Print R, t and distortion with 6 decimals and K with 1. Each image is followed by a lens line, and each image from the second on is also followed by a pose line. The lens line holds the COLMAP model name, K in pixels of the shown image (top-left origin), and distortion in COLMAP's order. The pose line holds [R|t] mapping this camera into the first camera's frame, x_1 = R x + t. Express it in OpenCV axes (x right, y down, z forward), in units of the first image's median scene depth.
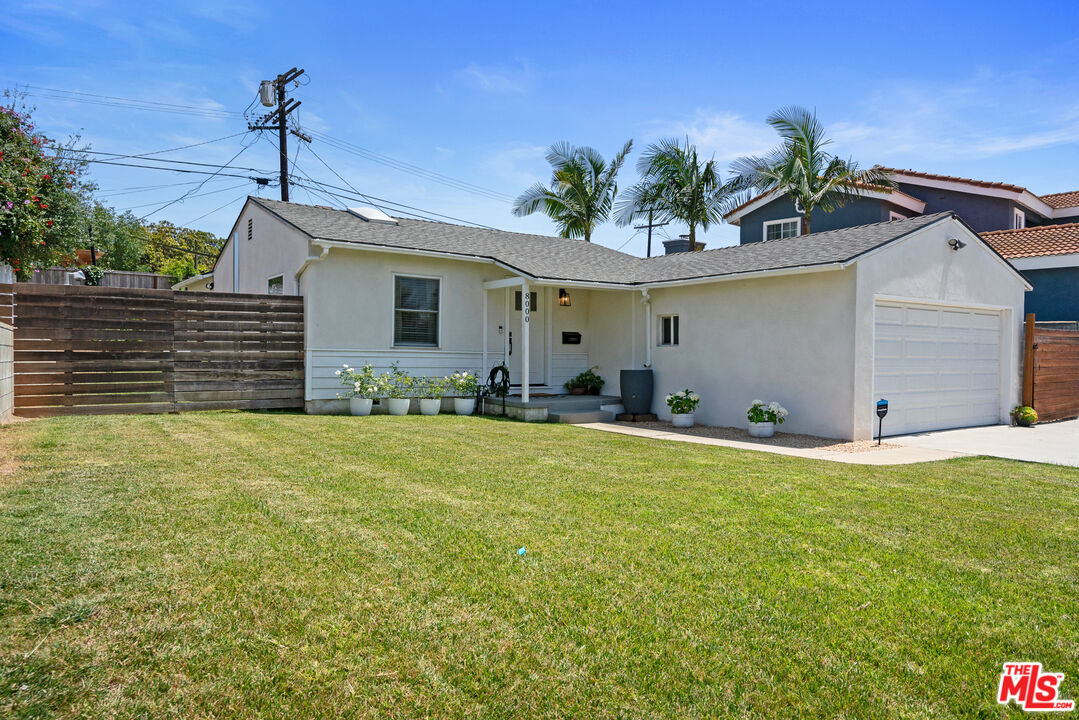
lens RADIAL K [[493.2, 0, 538.4], [0, 493.2, 363.3], [0, 0, 1]] dist [-0.000972, 0.002513]
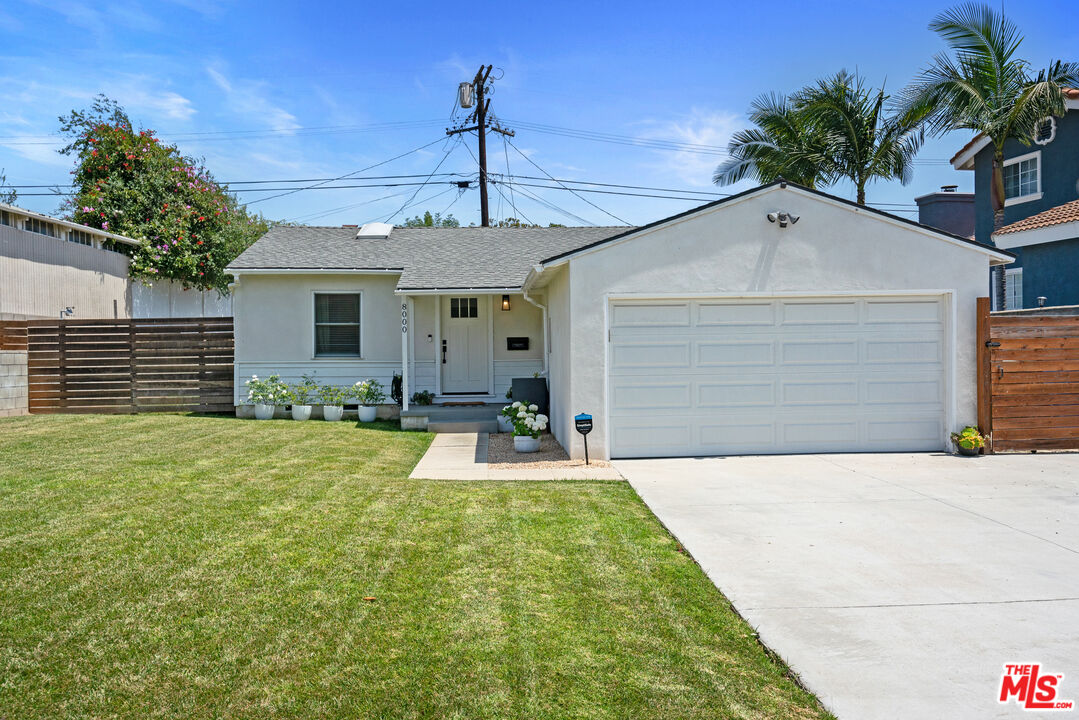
lens RADIAL K [[565.4, 0, 540.6], [0, 565.4, 363.5], [0, 0, 1]] dist [0.010798, -0.001708]
pose [[0.929429, -0.012736, -0.368781, 0.703105], [0.011201, 0.999917, -0.006302, -0.008386], [0.368831, 0.001727, 0.929495, 0.012758]]
